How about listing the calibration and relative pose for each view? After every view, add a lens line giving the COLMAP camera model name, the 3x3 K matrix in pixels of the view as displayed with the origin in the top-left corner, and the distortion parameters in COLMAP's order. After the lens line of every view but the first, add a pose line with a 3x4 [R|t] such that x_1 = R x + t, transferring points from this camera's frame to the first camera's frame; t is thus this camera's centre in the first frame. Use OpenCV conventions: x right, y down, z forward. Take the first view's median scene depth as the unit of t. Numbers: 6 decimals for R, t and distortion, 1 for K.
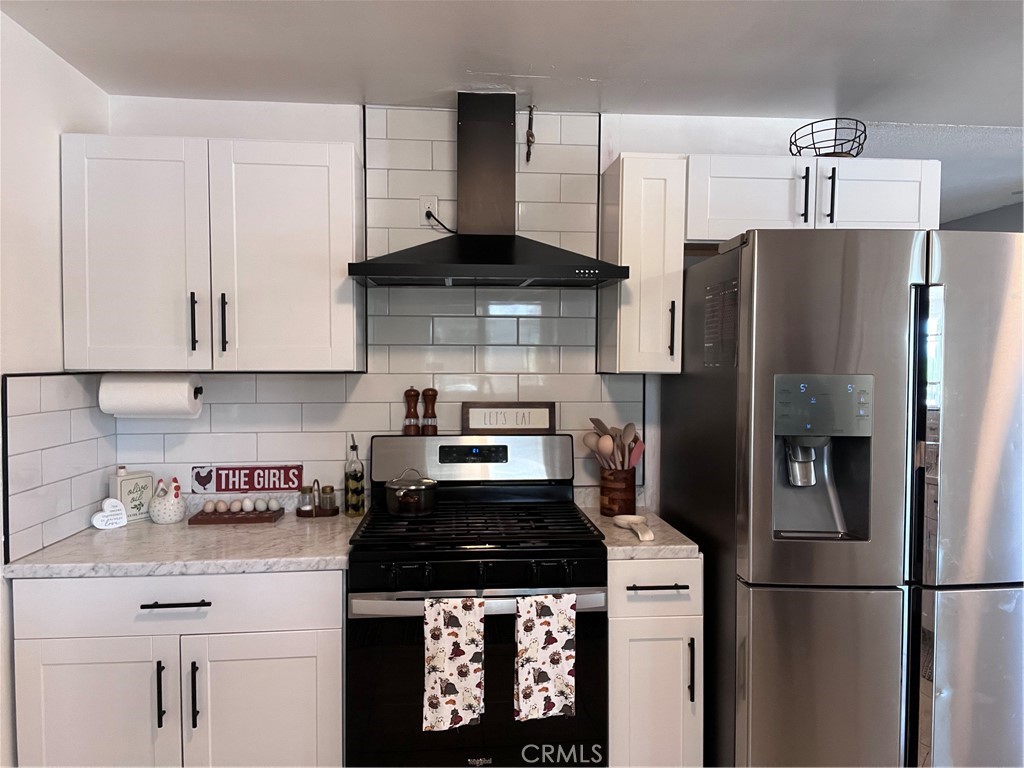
lens RADIAL K [[691.8, 0, 512.0], [0, 691.8, 384.0], [0, 0, 1]] dist [0.066038, -0.084645]
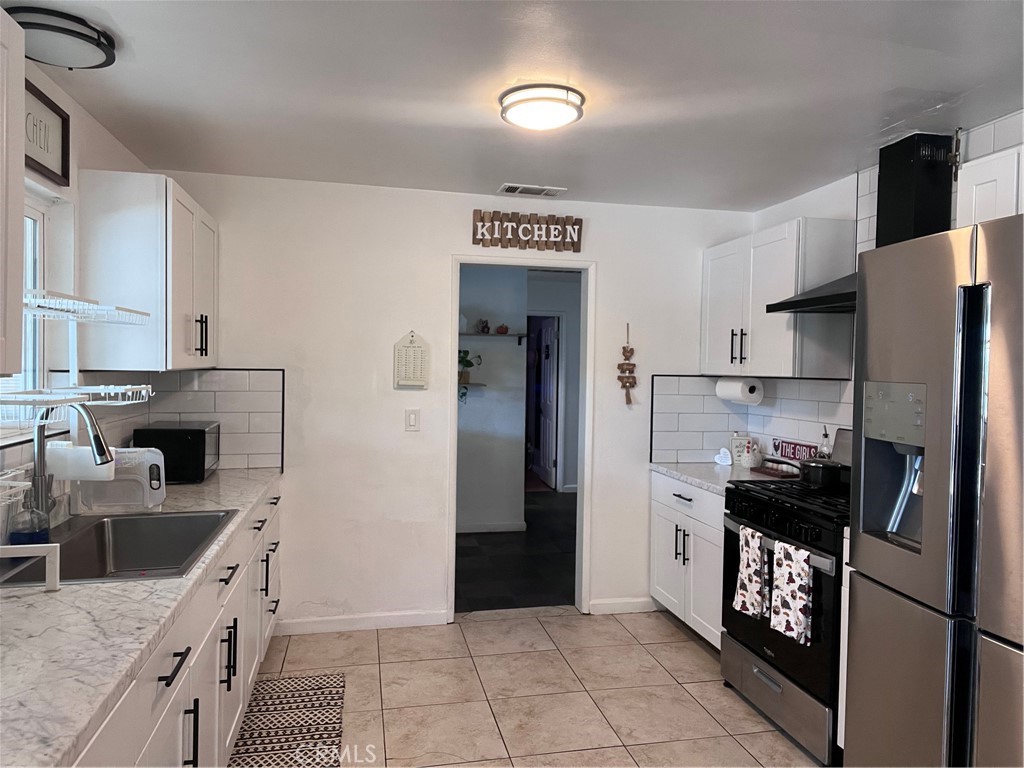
lens RADIAL K [[691.8, 0, 512.0], [0, 691.8, 384.0], [0, 0, 1]] dist [0.066038, -0.084645]
pose [[0.124402, 0.022930, -0.991967, 1.293990], [-0.046113, 0.998786, 0.017305, -0.003517], [0.991160, 0.043590, 0.125308, 0.286508]]
